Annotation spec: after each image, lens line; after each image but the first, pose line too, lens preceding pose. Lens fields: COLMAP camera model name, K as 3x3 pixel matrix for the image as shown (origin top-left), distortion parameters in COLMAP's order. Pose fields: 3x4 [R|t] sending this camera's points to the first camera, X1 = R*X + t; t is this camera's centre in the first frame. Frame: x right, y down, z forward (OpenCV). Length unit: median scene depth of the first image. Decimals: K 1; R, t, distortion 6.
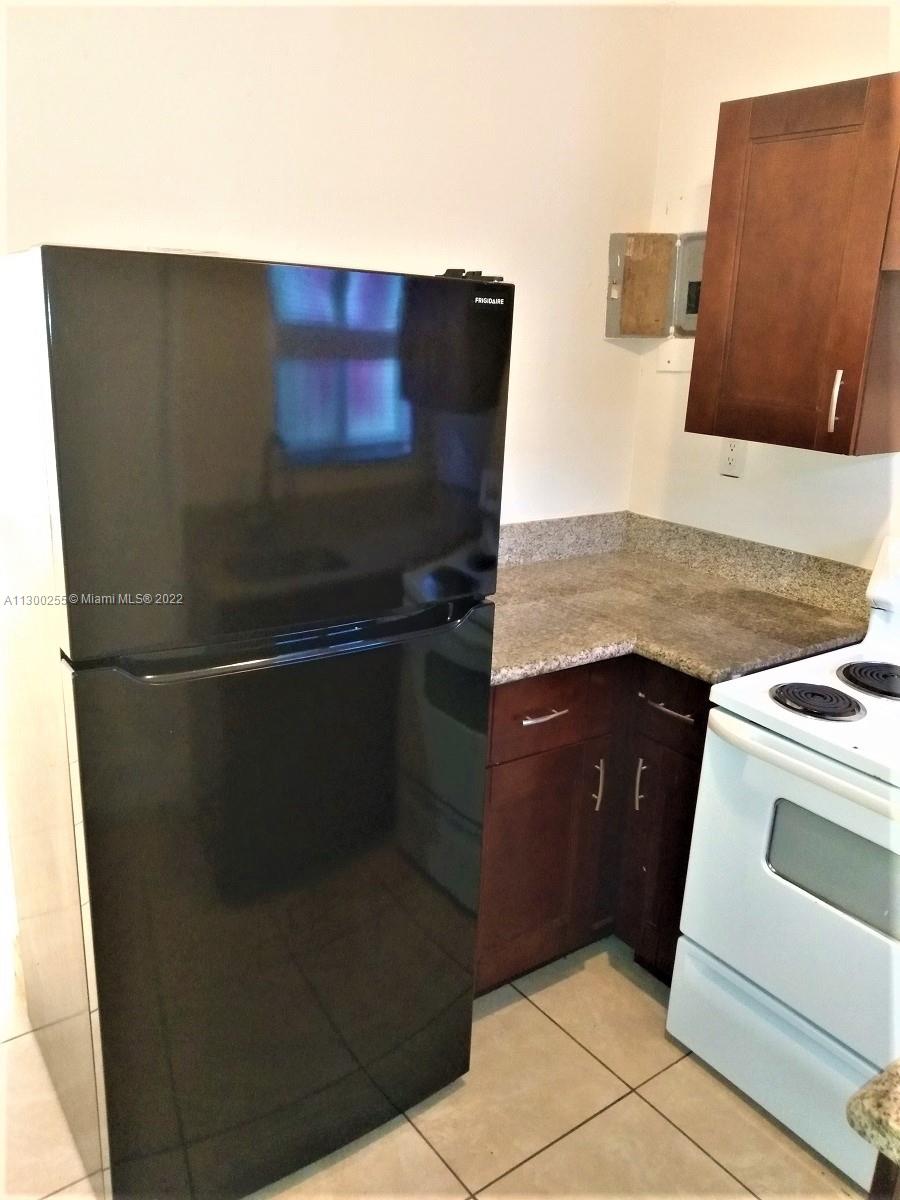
lens RADIAL K [[935.9, 0, 448.6], [0, 935.9, 597.5], [0, 0, 1]] dist [0.136316, -0.283470]
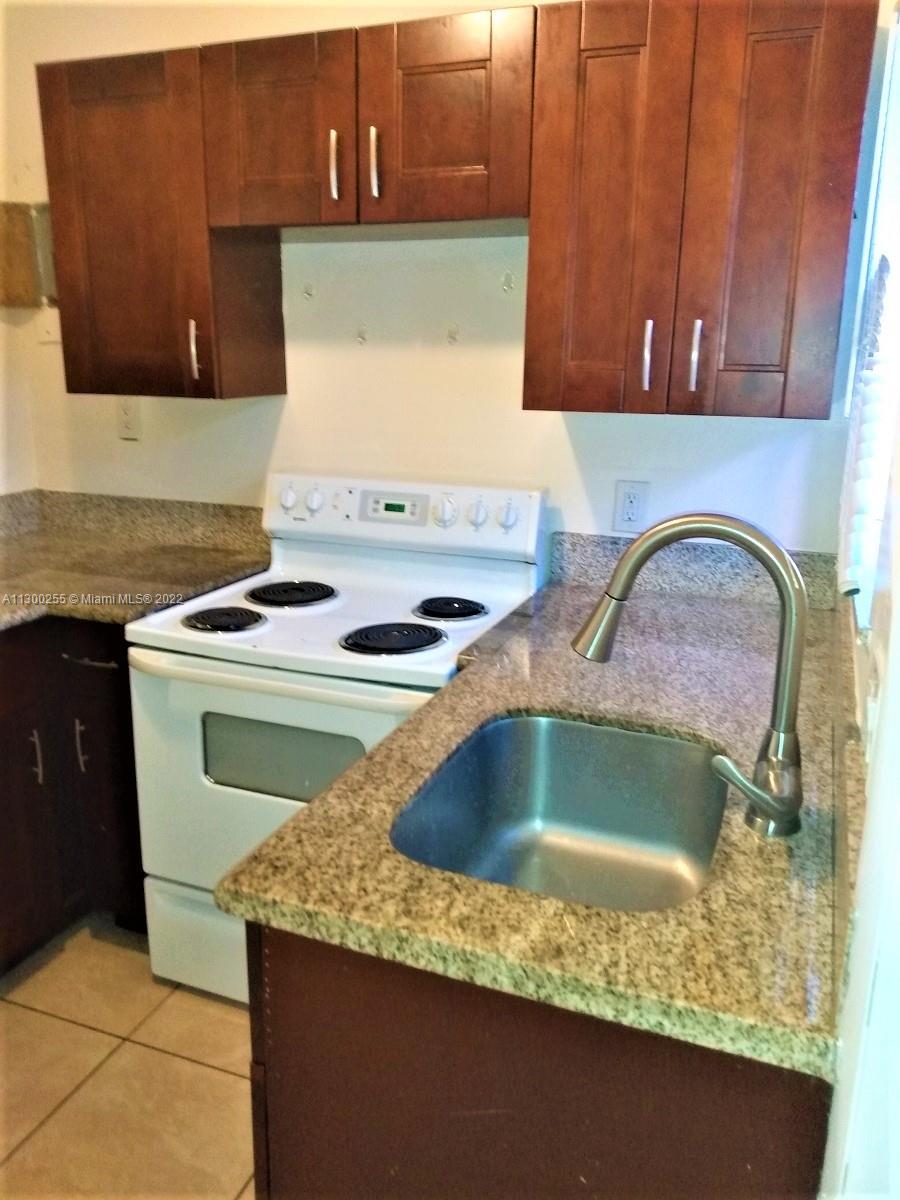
lens RADIAL K [[923.2, 0, 449.1], [0, 923.2, 597.0], [0, 0, 1]] dist [0.130563, -0.258326]
pose [[0.848709, -0.170516, 0.500617, 0.064084], [0.176518, 0.983647, 0.035786, 0.077286], [-0.498532, 0.057996, 0.864929, -0.050240]]
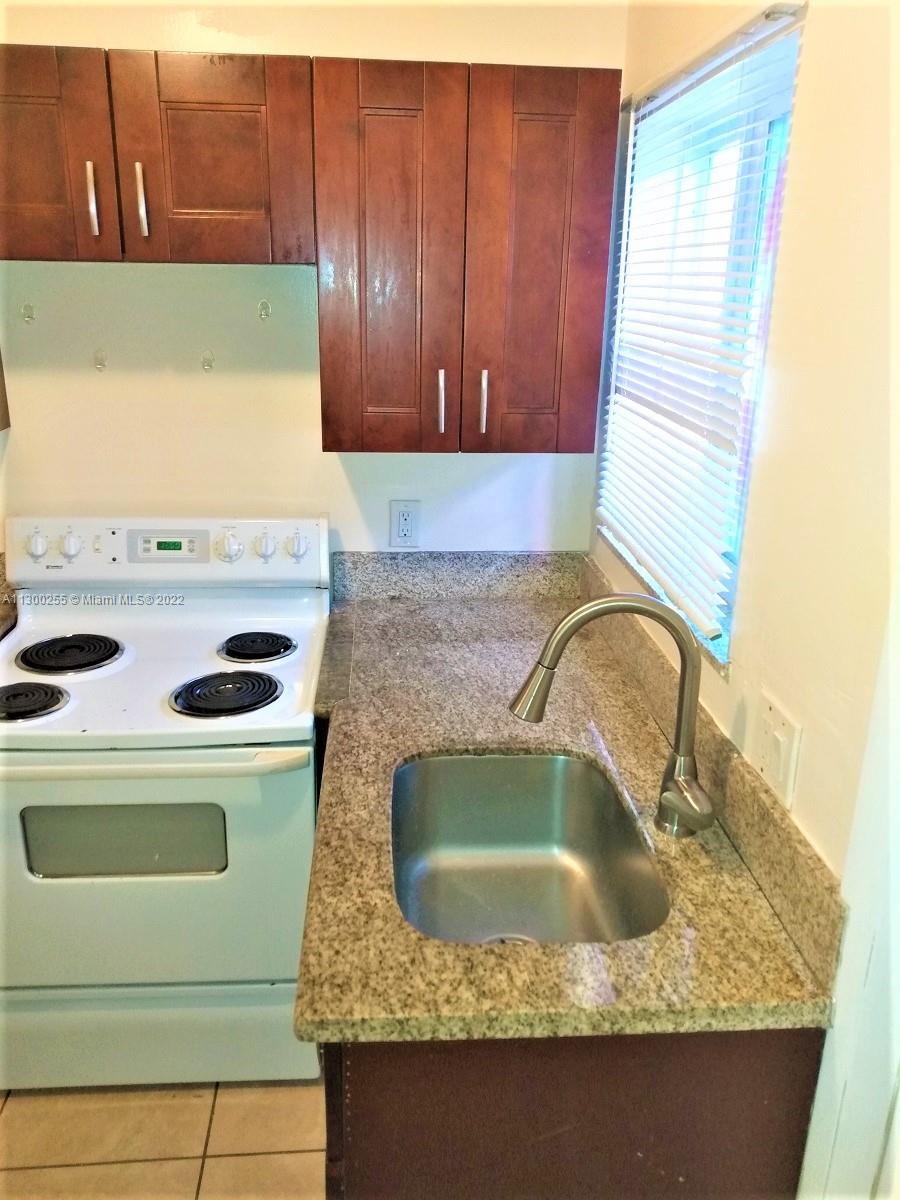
lens RADIAL K [[935.9, 0, 448.6], [0, 935.9, 597.5], [0, 0, 1]] dist [0.136316, -0.283470]
pose [[0.539413, -0.306897, 0.784122, -0.099365], [0.247577, 0.947860, 0.200669, -0.070355], [-0.804823, 0.085887, 0.587268, 0.041140]]
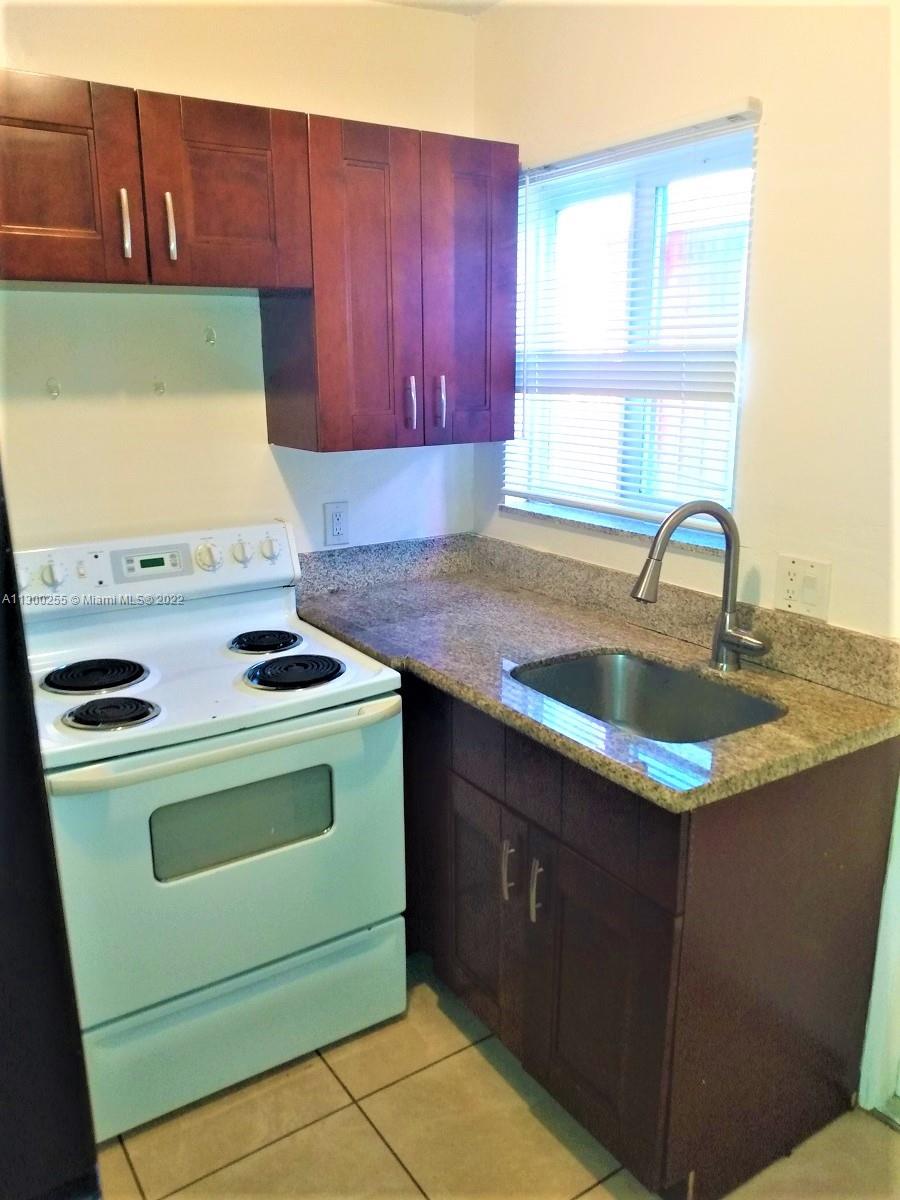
lens RADIAL K [[923.2, 0, 449.1], [0, 923.2, 597.0], [0, 0, 1]] dist [0.130563, -0.258326]
pose [[0.057955, -0.294968, 0.953748, -0.414850], [0.293529, 0.918160, 0.266125, -0.135361], [-0.954192, 0.264529, 0.139793, 0.424864]]
